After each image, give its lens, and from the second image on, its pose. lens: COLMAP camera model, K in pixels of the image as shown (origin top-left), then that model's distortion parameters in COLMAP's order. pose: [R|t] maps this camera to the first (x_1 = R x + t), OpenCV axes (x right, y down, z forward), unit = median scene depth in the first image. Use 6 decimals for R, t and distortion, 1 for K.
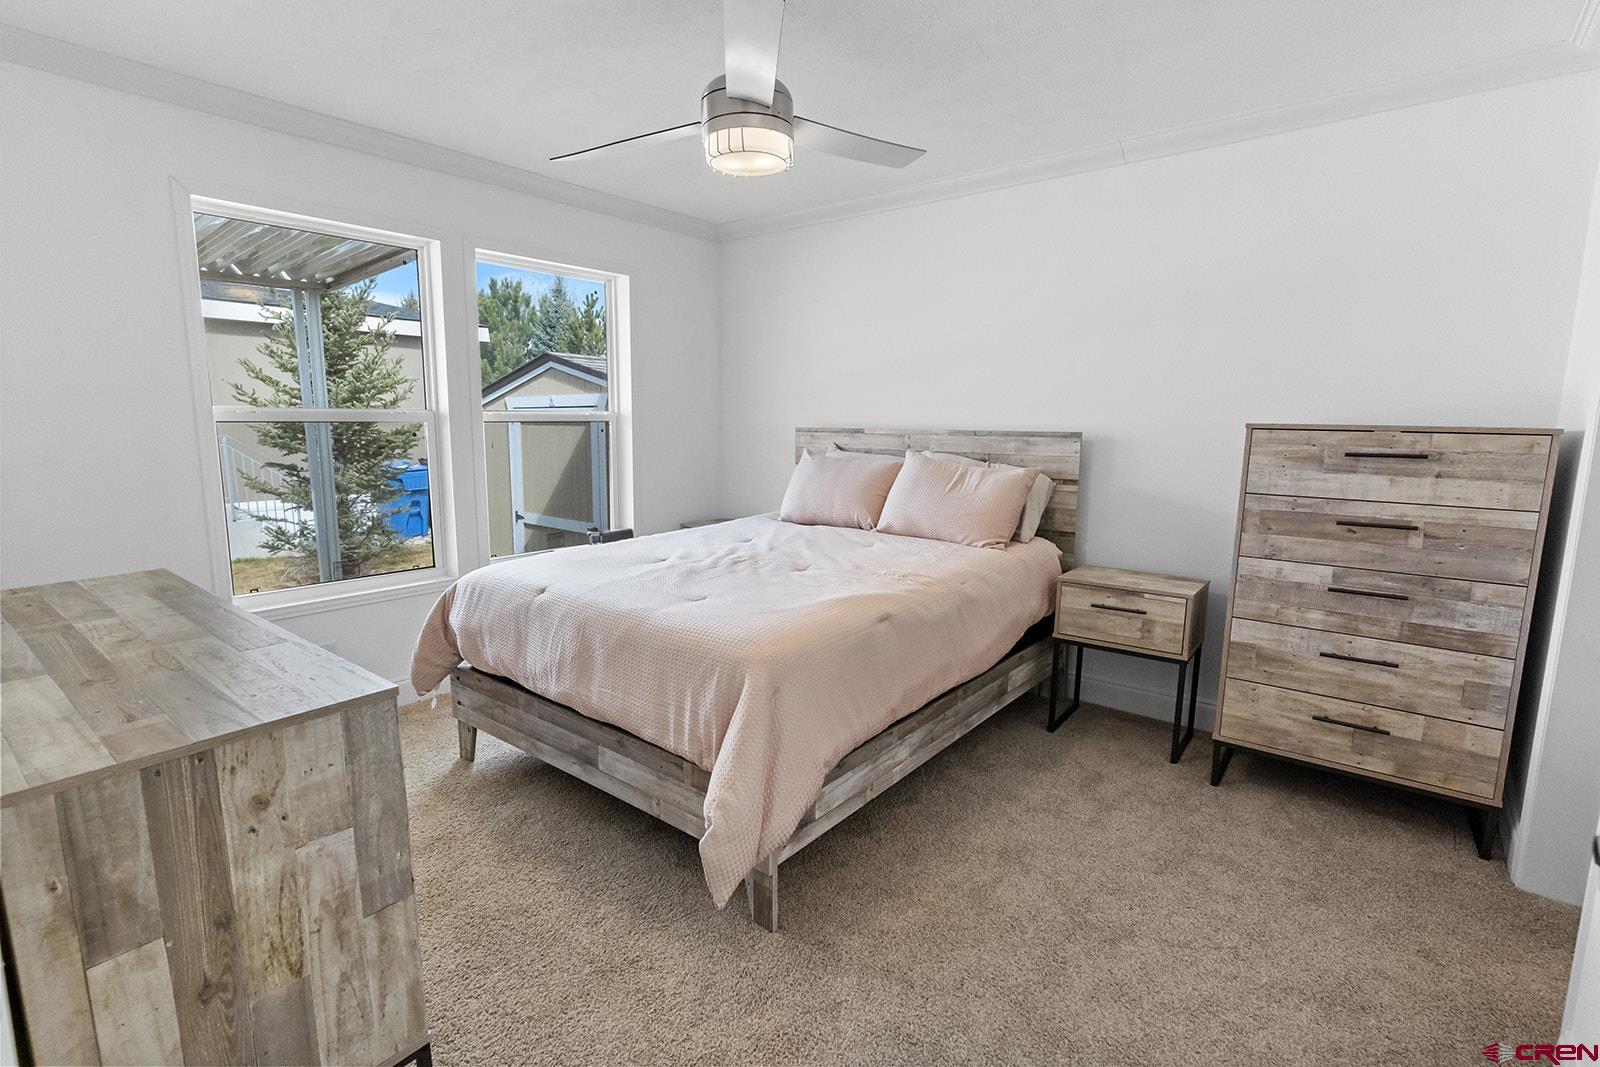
lens RADIAL K [[760.3, 0, 800.0], [0, 760.3, 533.5], [0, 0, 1]] dist [-0.002313, -0.000693]
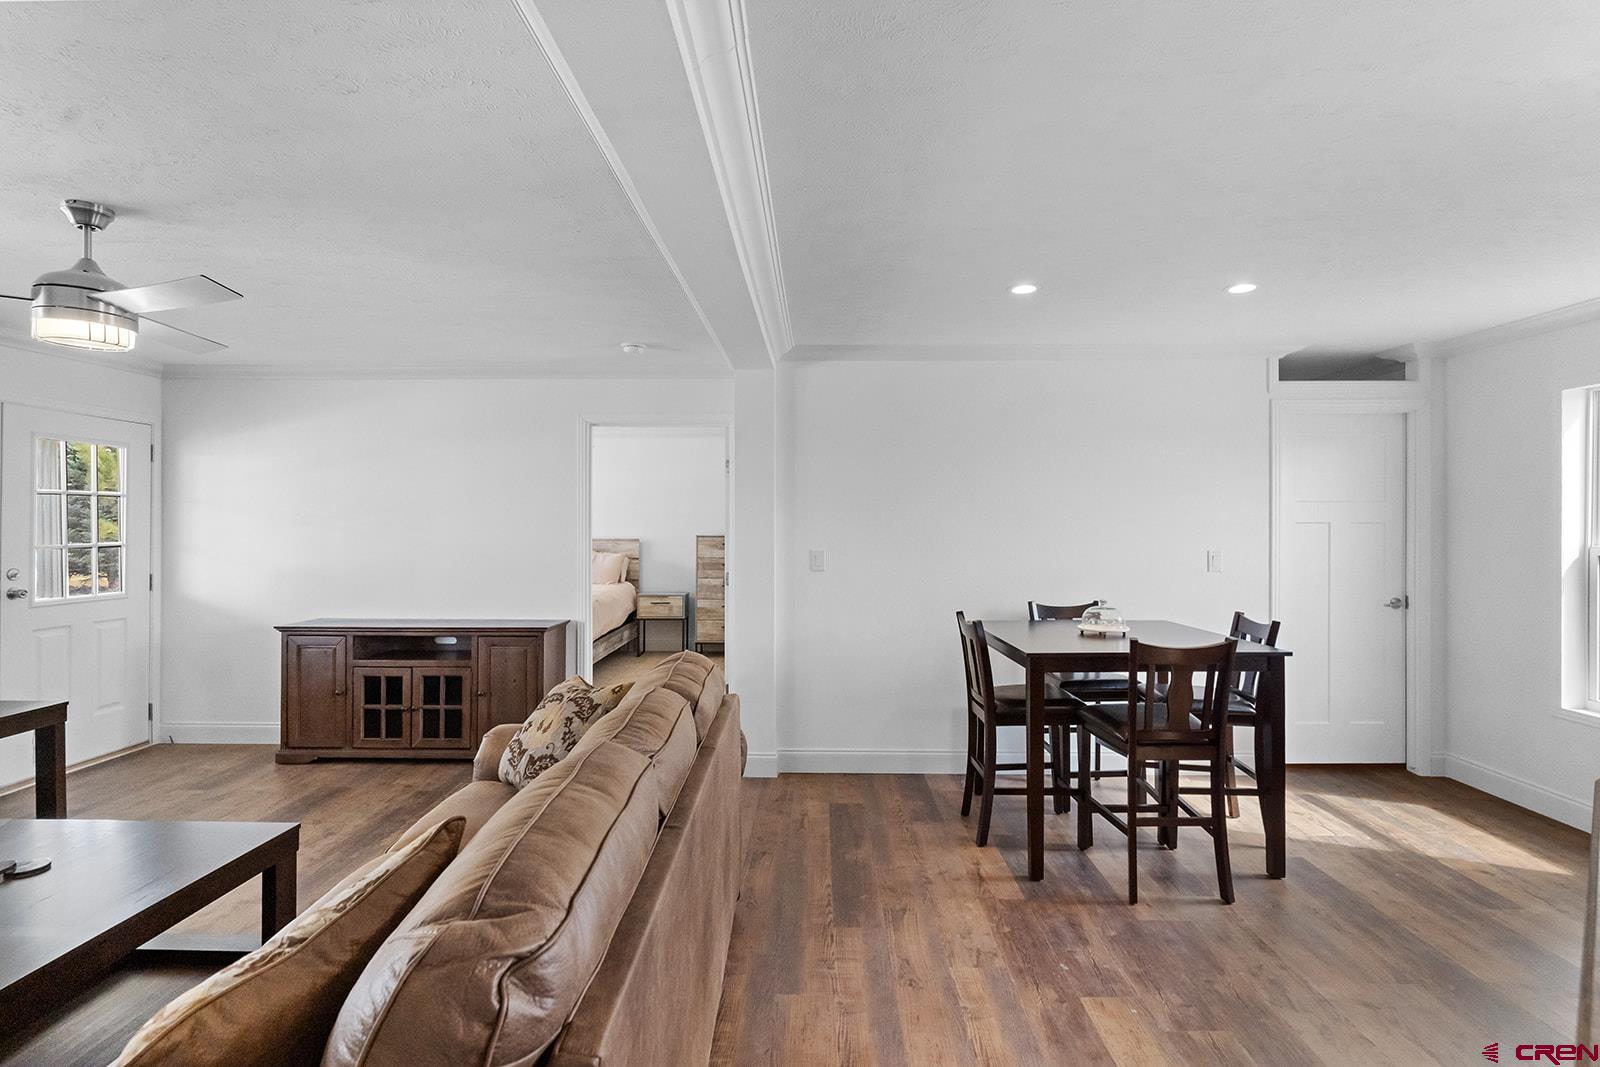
lens RADIAL K [[760.3, 0, 800.0], [0, 760.3, 533.5], [0, 0, 1]] dist [-0.002313, -0.000693]
pose [[0.785715, -0.008856, 0.618525, -0.830669], [0.097875, 0.989082, -0.110171, 0.192852], [-0.610796, 0.147101, 0.778004, -1.393513]]
